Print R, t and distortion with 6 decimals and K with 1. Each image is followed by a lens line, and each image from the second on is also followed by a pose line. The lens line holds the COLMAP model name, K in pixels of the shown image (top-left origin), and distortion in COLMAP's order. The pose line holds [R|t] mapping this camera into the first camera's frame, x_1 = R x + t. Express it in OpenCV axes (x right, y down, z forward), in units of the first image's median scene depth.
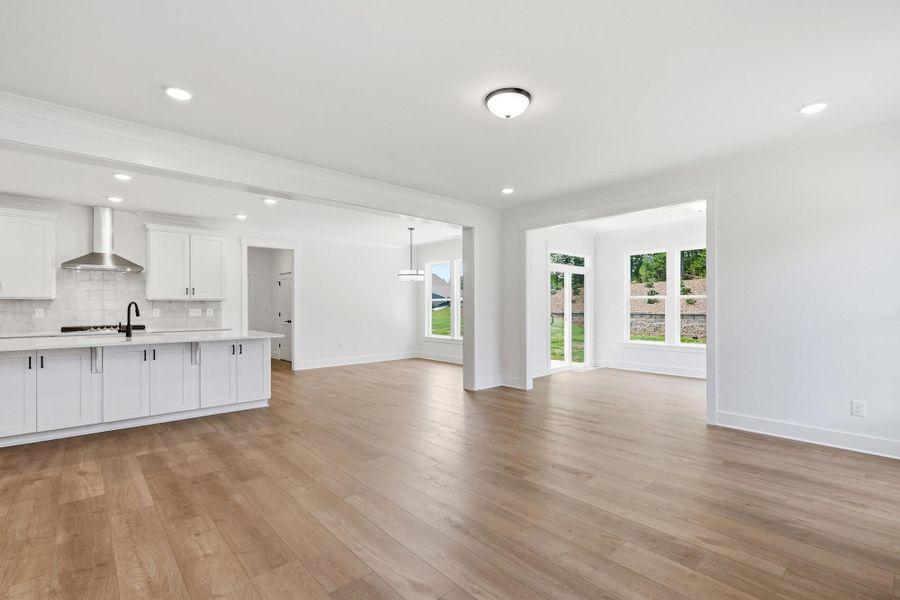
lens RADIAL K [[412.9, 0, 453.8], [0, 412.9, 301.8], [0, 0, 1]] dist [0.001447, -0.000008]
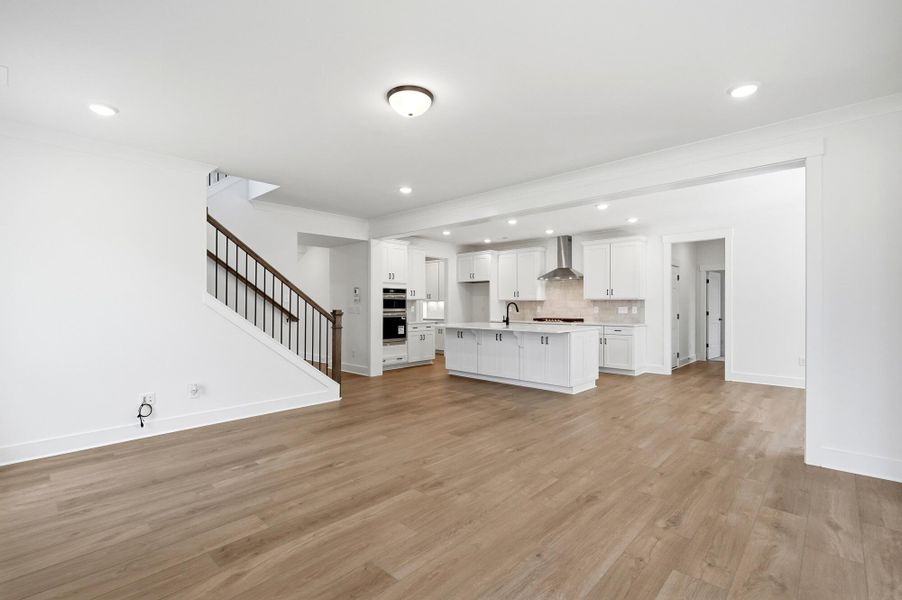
lens RADIAL K [[413.8, 0, 454.9], [0, 413.8, 301.8], [0, 0, 1]] dist [0.001447, -0.000008]
pose [[0.083146, -0.004503, -0.996527, 0.580714], [0.013372, 0.999905, -0.003402, 0.000278], [0.996448, -0.013043, 0.083198, 0.528900]]
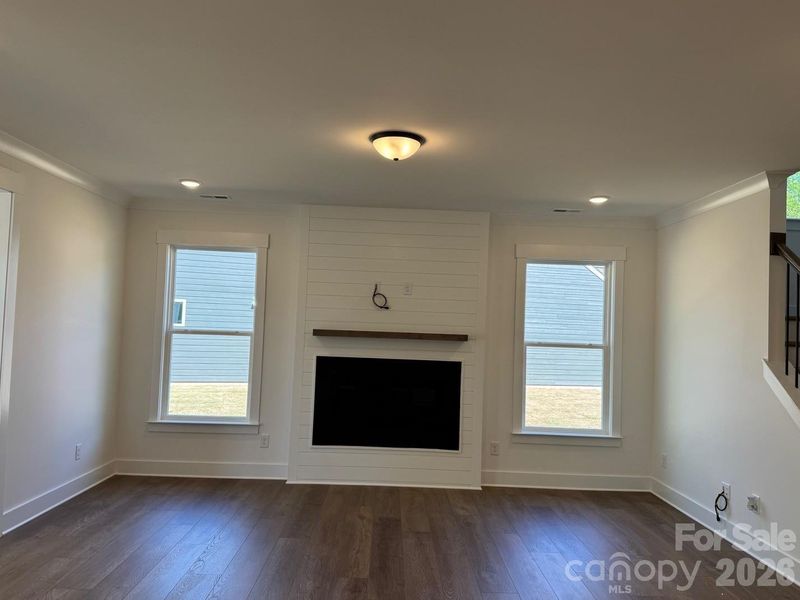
lens RADIAL K [[577.1, 0, 400.0], [0, 577.1, 300.0], [0, 0, 1]] dist [-0.004542, -0.002387]
pose [[-0.758243, 0.007857, 0.651925, -0.345236], [-0.040365, 0.997443, -0.058969, -0.042842], [-0.650722, -0.071028, -0.755987, 0.983380]]
